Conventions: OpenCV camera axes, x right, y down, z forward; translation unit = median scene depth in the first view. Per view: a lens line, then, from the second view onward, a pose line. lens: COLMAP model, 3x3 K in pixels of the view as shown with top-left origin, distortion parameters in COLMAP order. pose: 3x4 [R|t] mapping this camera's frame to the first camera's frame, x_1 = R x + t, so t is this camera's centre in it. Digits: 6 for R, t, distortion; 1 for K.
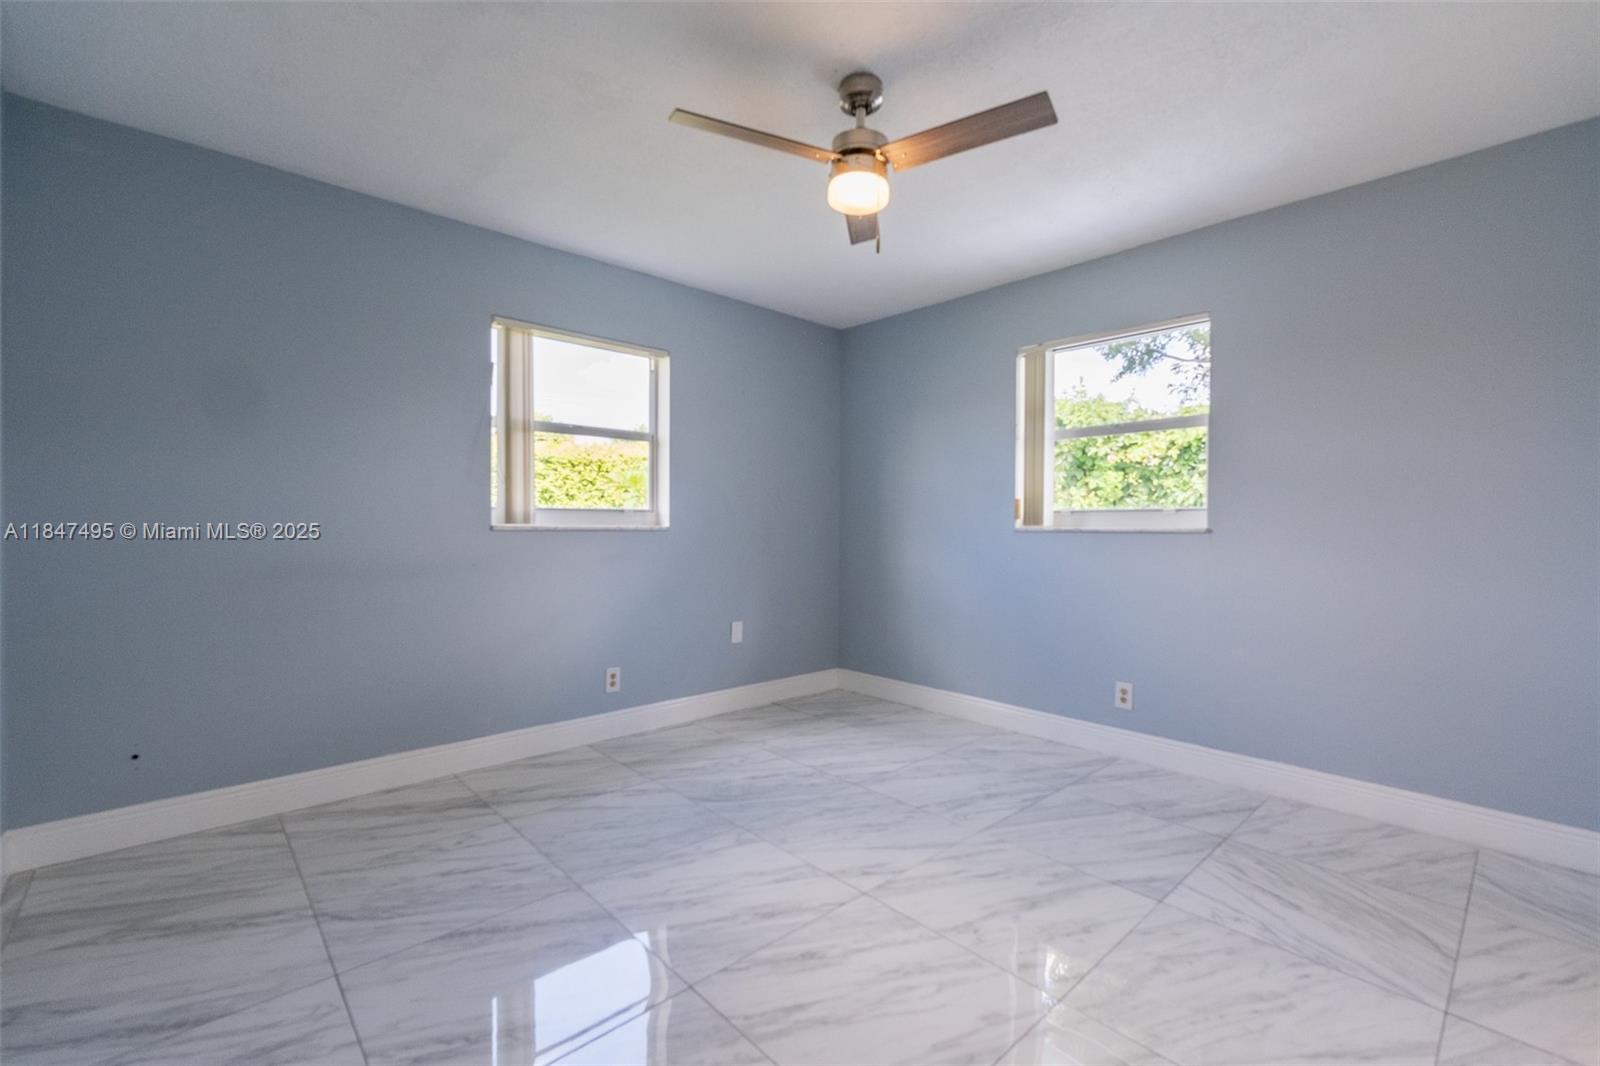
lens RADIAL K [[685.0, 0, 806.0], [0, 685.0, 532.2], [0, 0, 1]] dist [-0.000766, 0.000369]
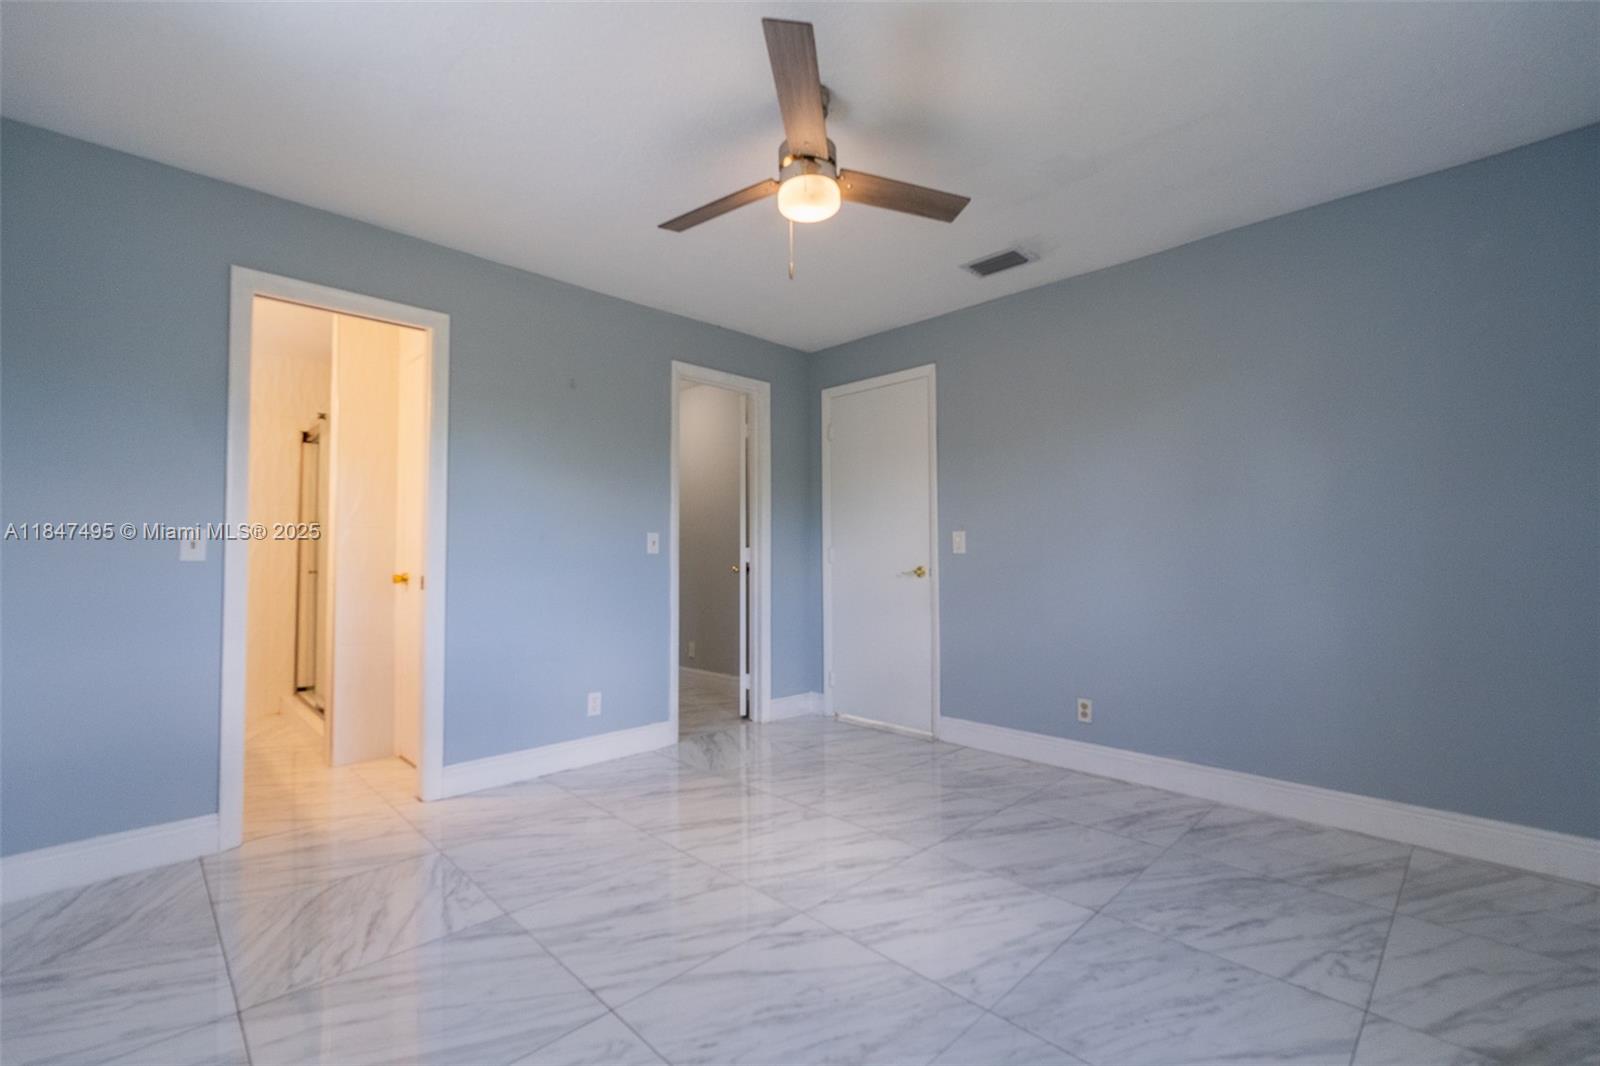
lens RADIAL K [[685.0, 0, 806.0], [0, 685.0, 532.2], [0, 0, 1]] dist [-0.000766, 0.000369]
pose [[-0.999581, -0.002622, -0.028812, 0.098659], [-0.001849, 0.999638, -0.026827, 0.006527], [0.028872, -0.026763, -0.999225, 1.805064]]
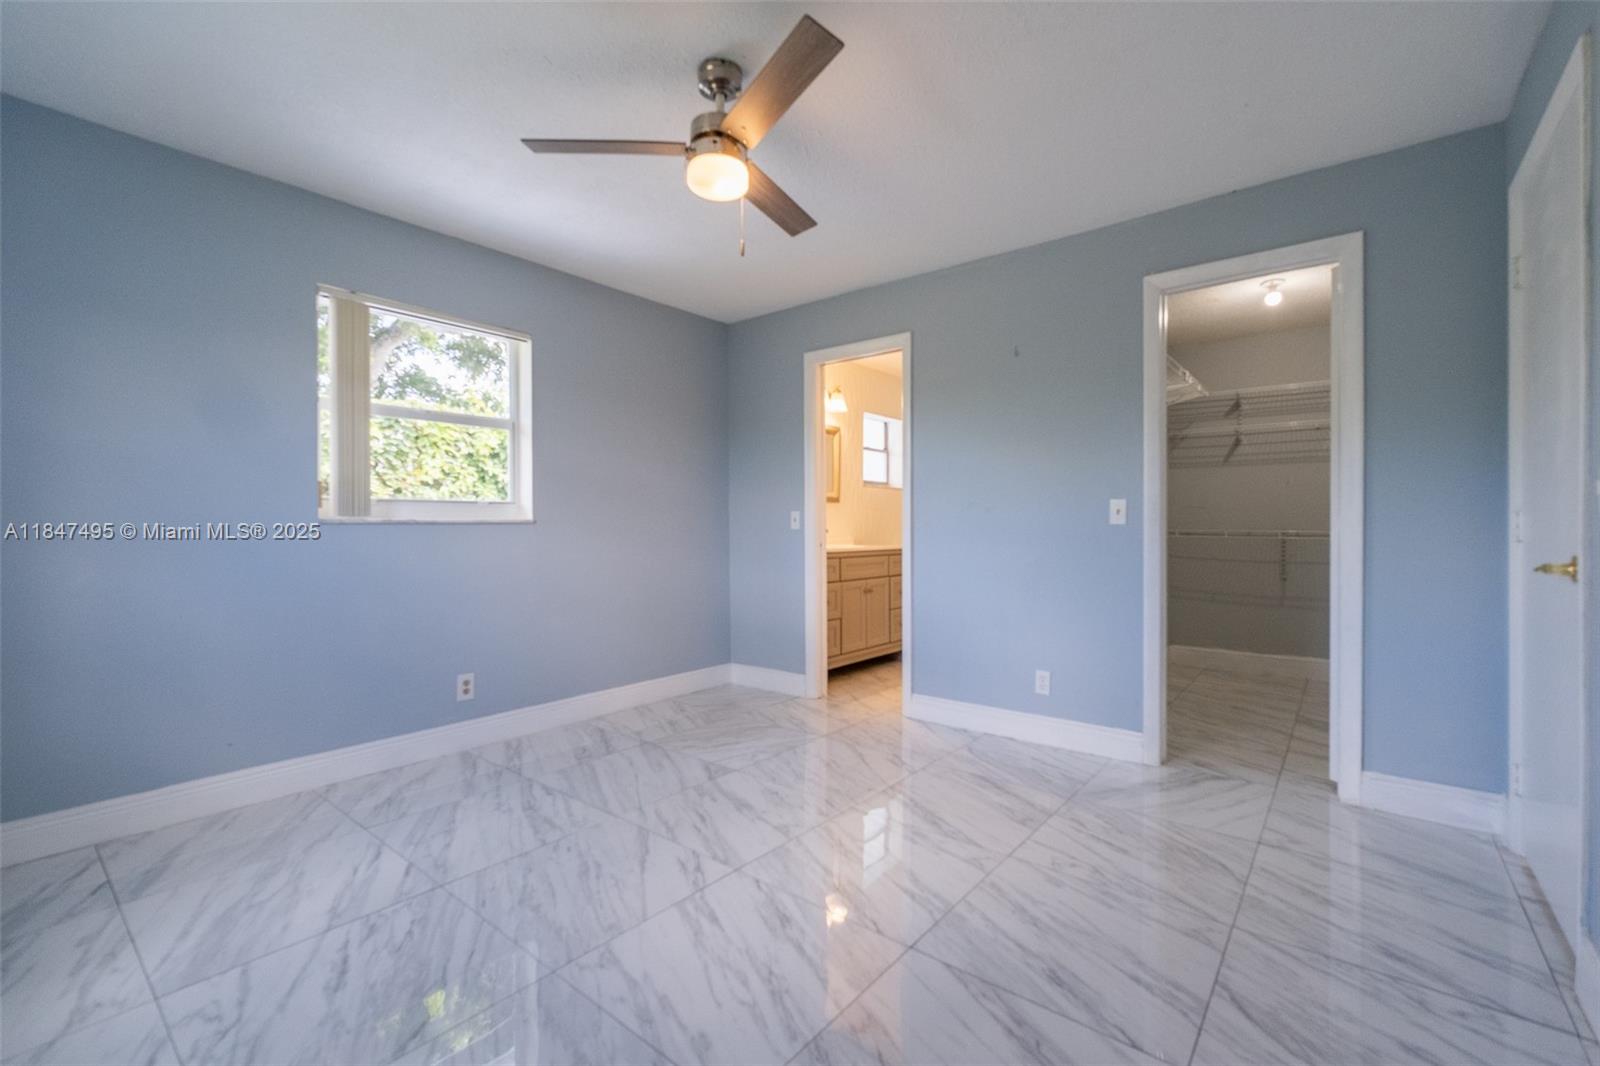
lens RADIAL K [[679.5, 0, 807.9], [0, 679.5, 530.5], [0, 0, 1]] dist [-0.000626, 0.000960]
pose [[-0.143297, -0.011556, 0.989612, -0.846309], [0.009548, 0.999869, 0.013058, 0.003063], [-0.989634, 0.011320, -0.143168, 0.934083]]
